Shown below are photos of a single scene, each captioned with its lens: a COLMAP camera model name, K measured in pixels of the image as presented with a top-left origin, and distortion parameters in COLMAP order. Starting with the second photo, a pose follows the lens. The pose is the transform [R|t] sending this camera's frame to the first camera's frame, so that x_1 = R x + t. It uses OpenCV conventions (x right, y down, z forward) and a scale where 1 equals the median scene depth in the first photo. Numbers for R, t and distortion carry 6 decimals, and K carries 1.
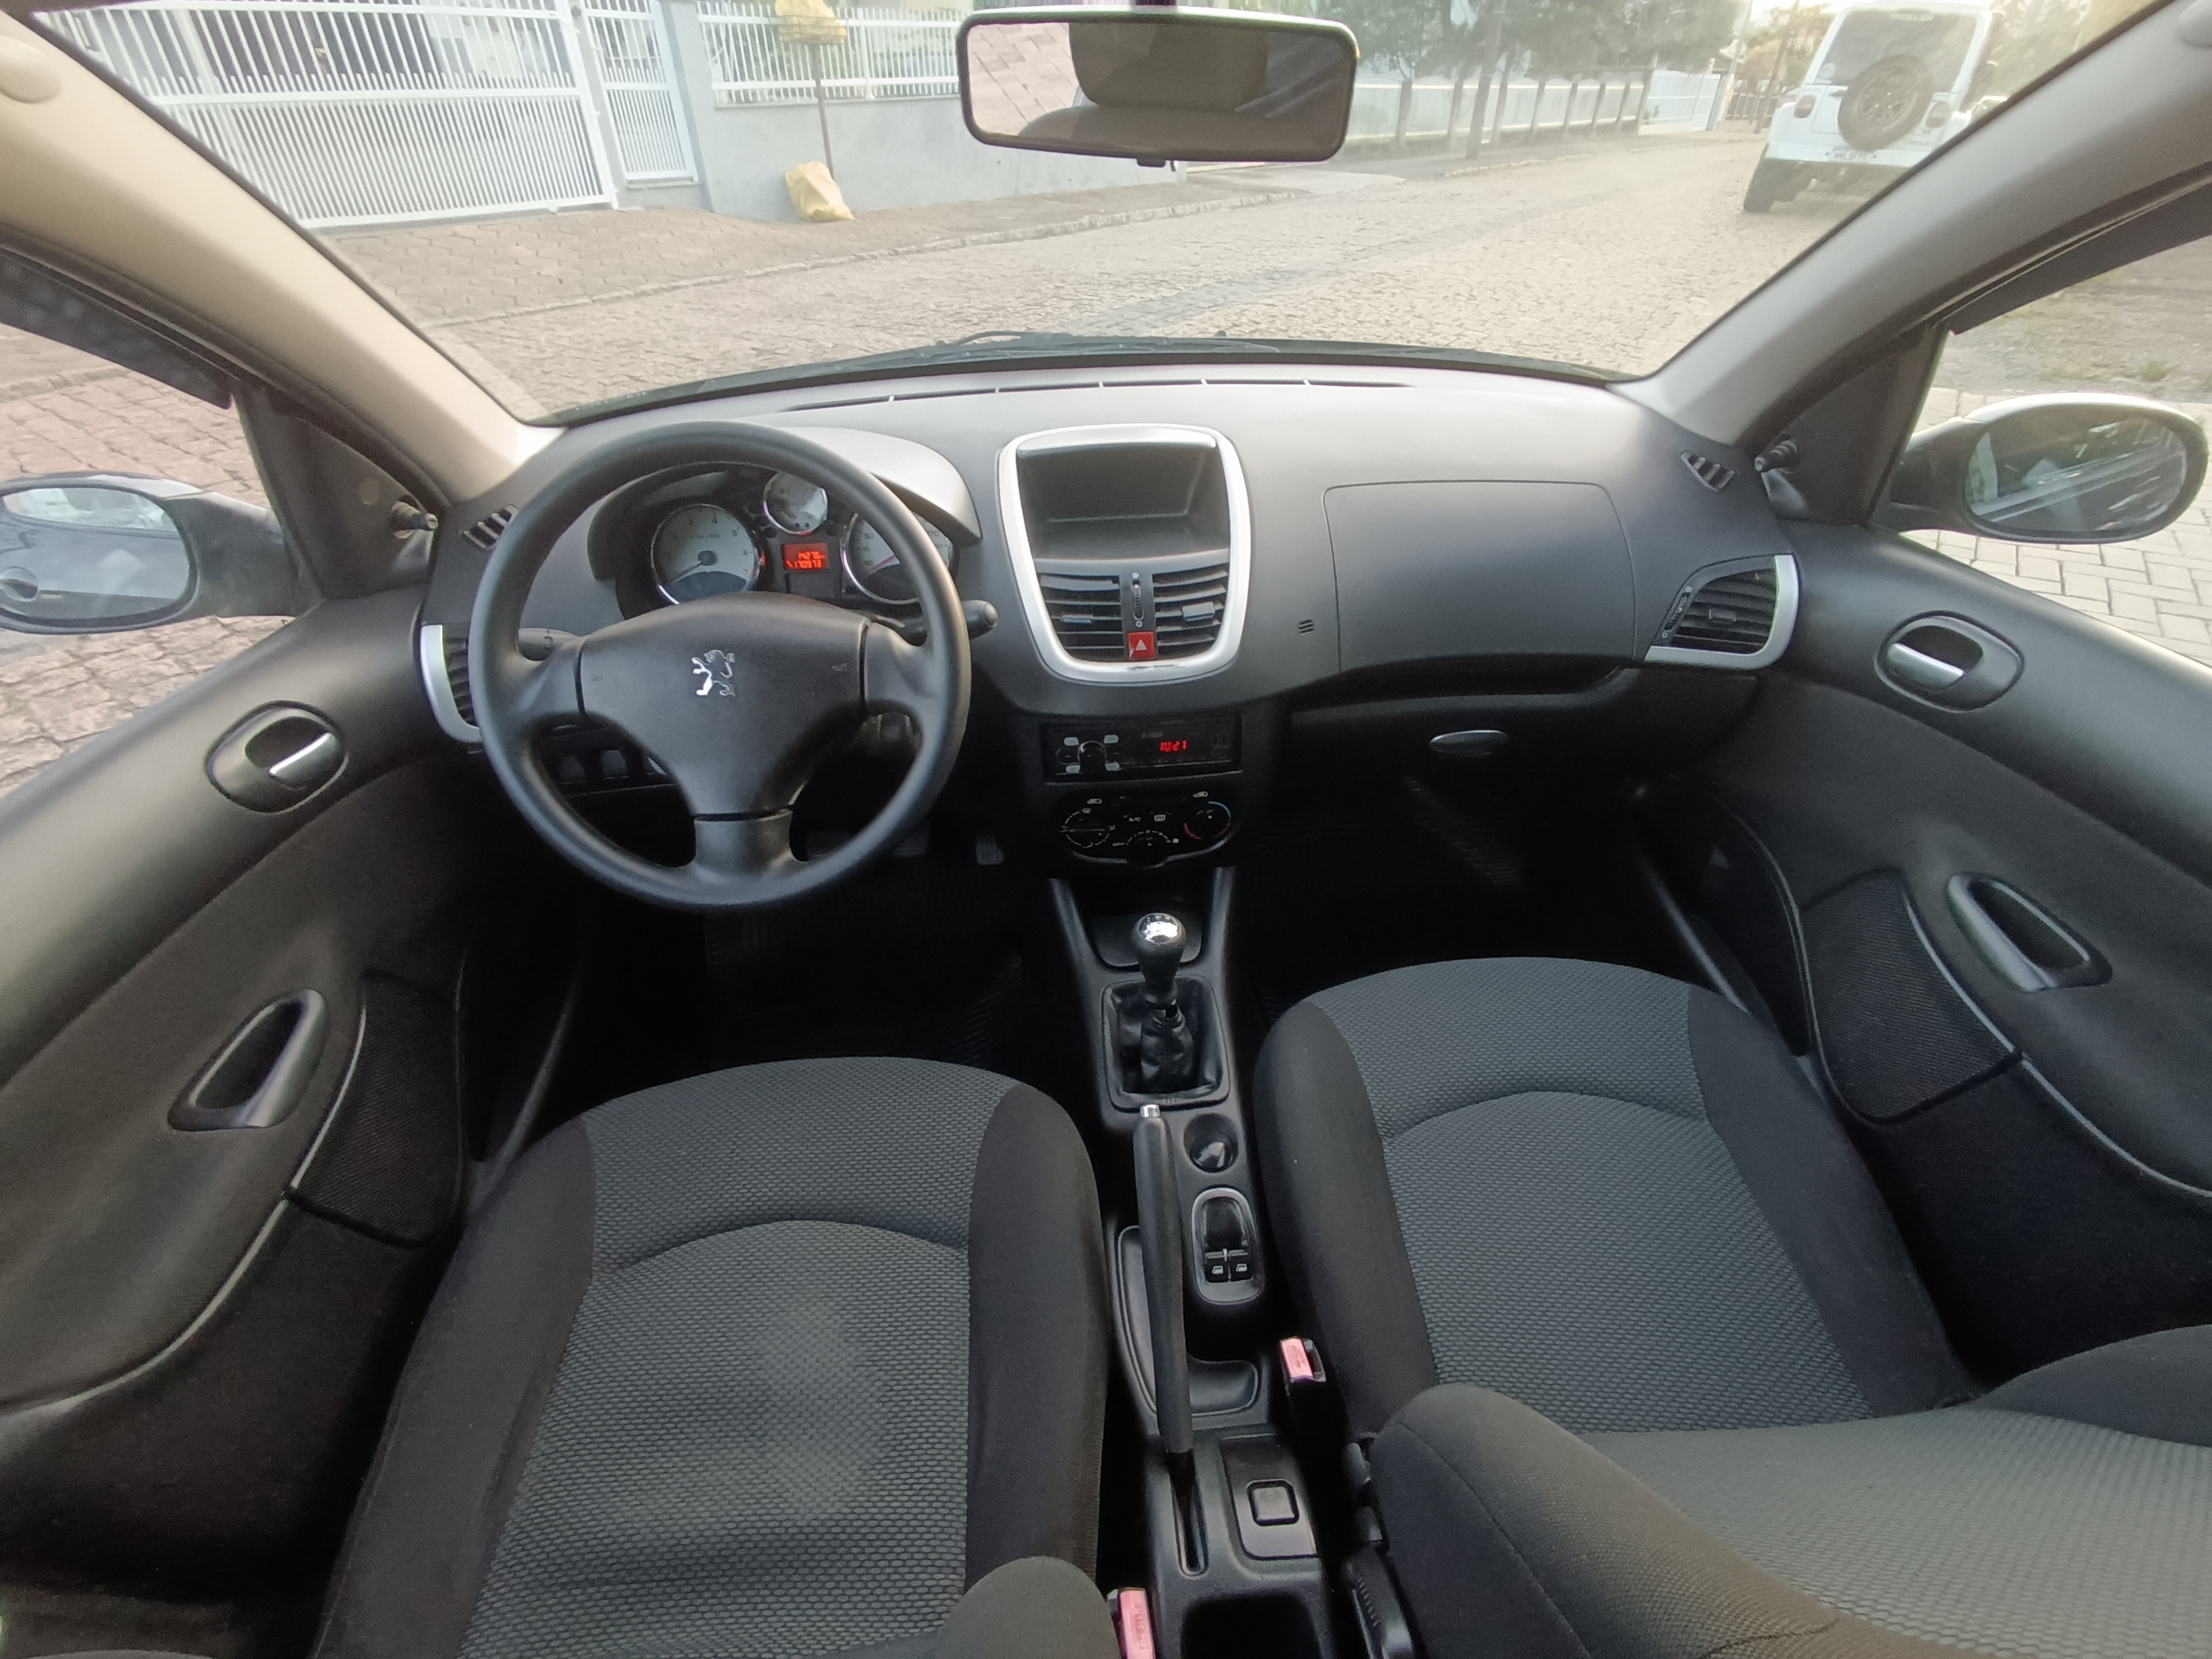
lens RADIAL K [[1017.8, 0, 1123.7], [0, 1017.8, 823.8], [0, 0, 1]] dist [-0.031442, 0.027419]
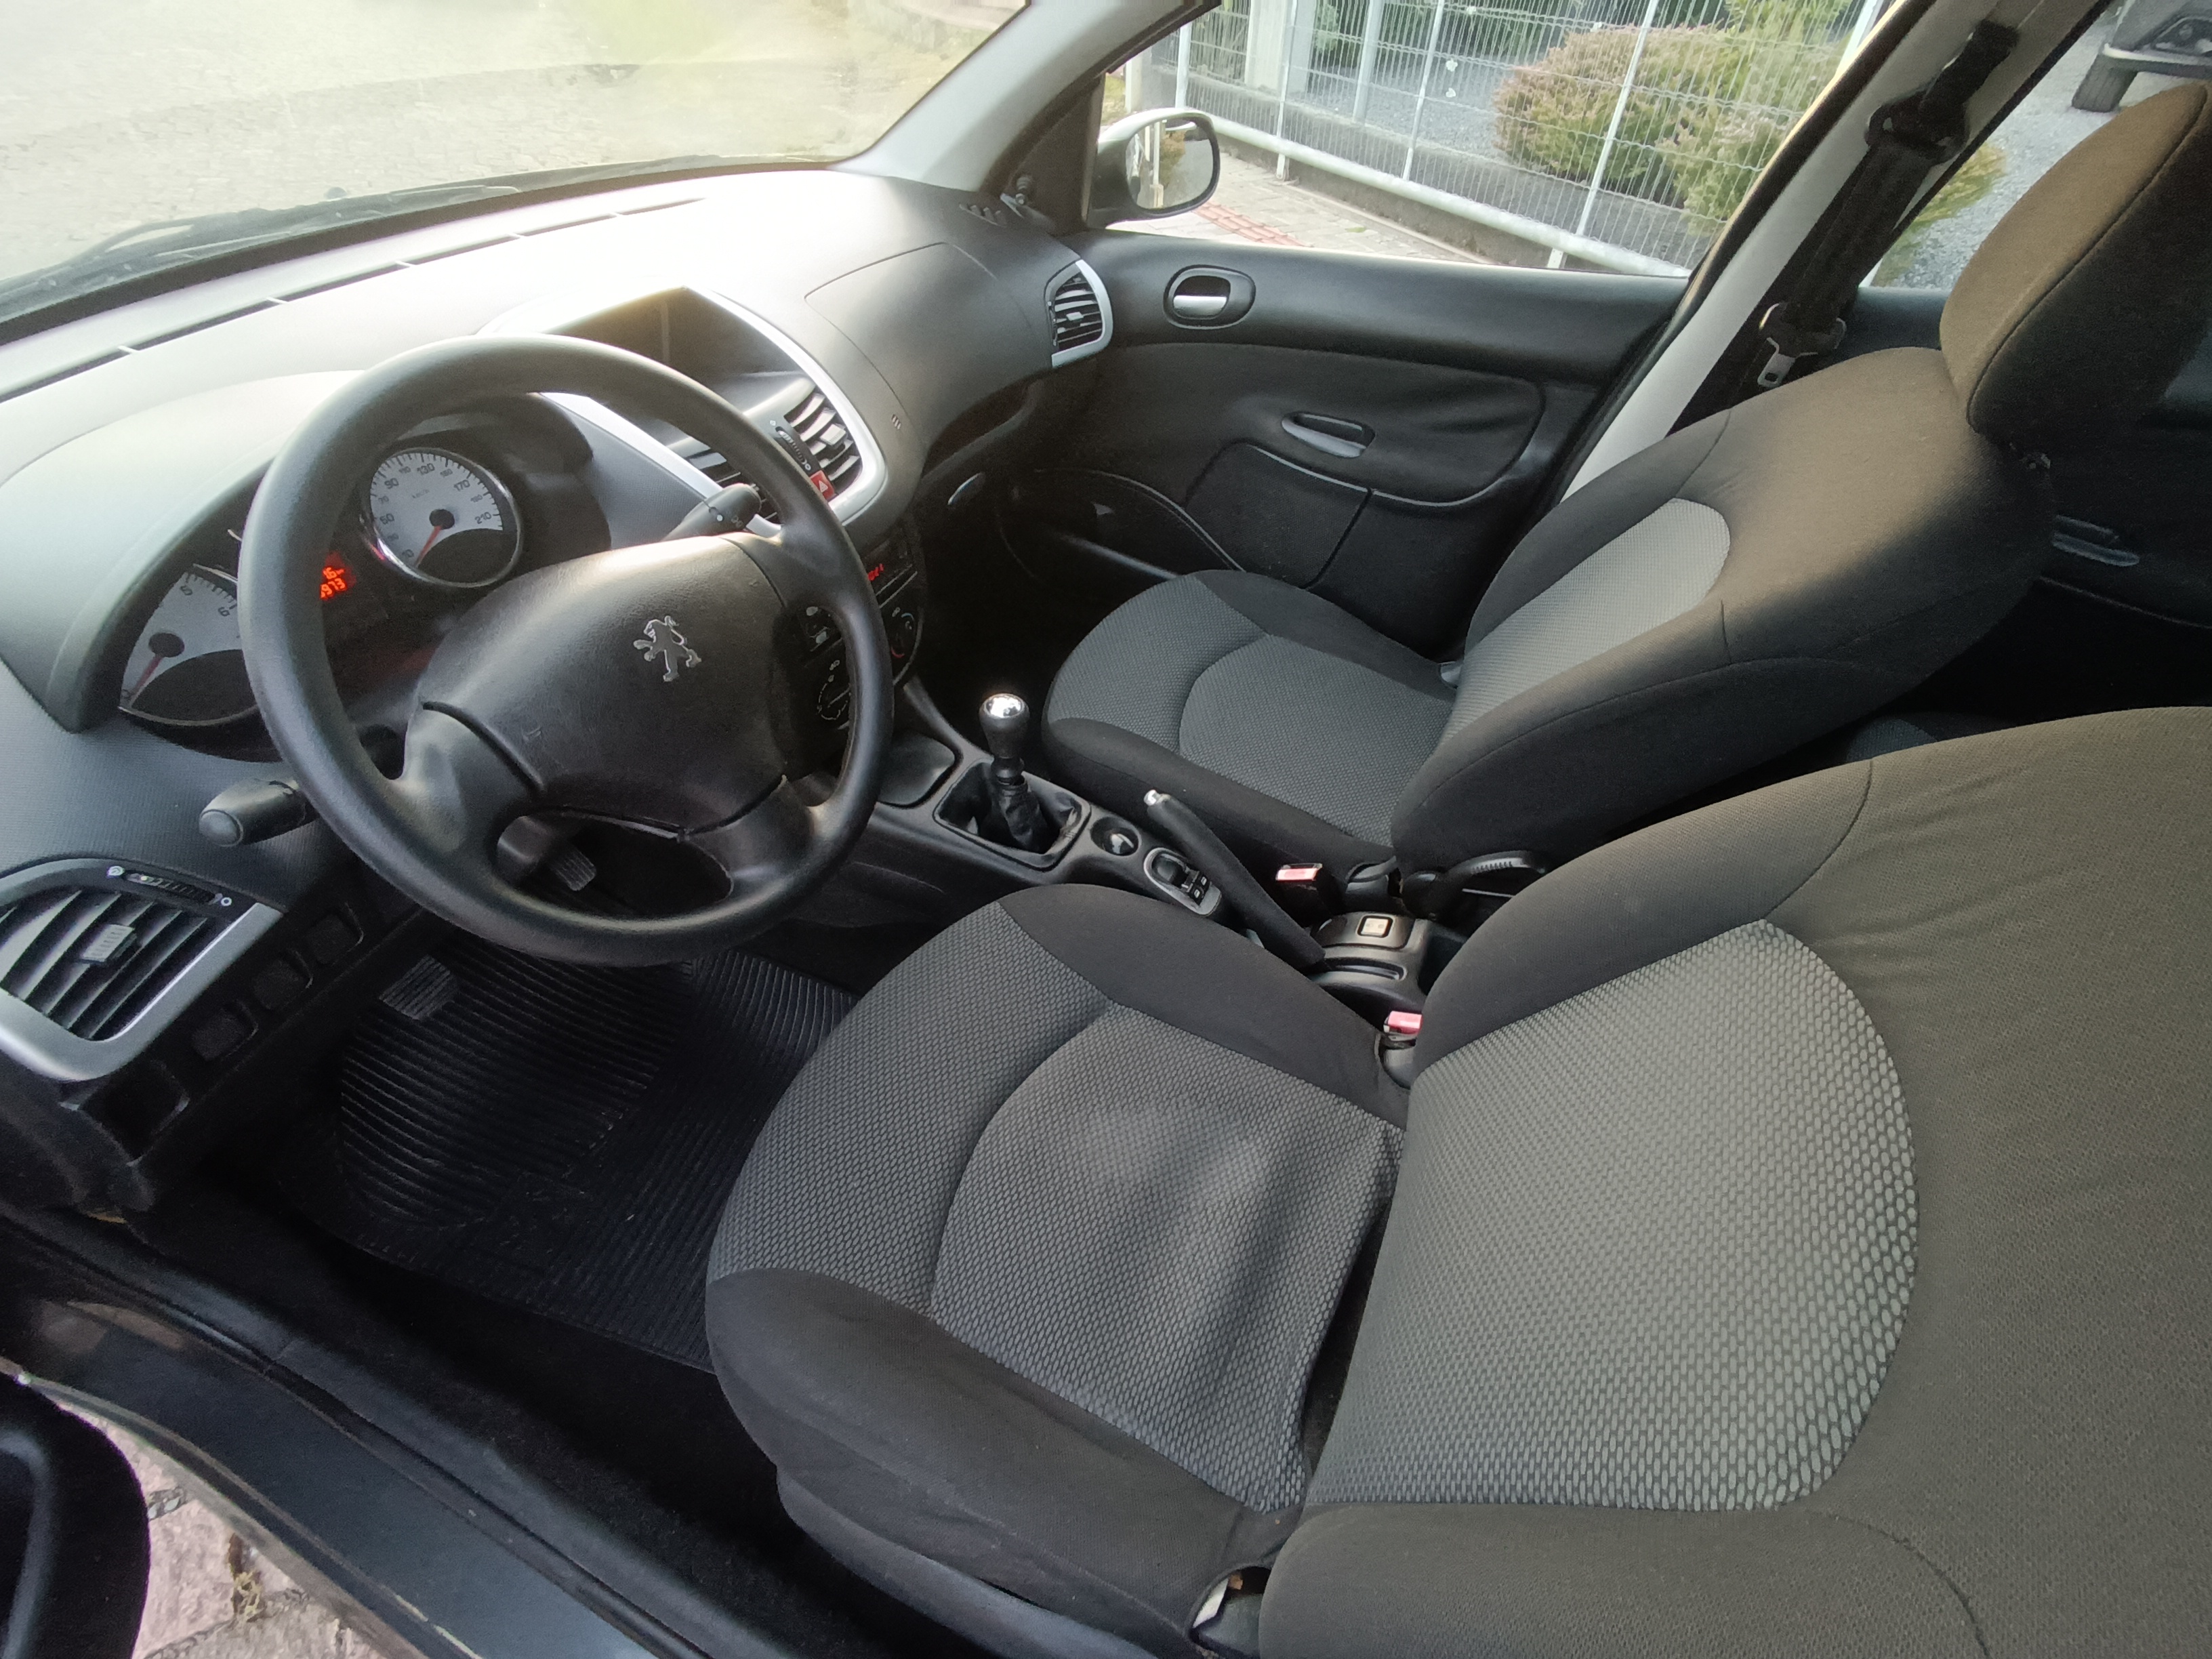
lens RADIAL K [[1017.8, 0, 1123.7], [0, 1017.8, 823.8], [0, 0, 1]] dist [-0.031442, 0.027419]
pose [[0.478371, -0.582377, 0.657266, -0.676990], [0.490881, 0.797942, 0.349751, -0.113274], [-0.728146, 0.155328, 0.667590, 0.178021]]
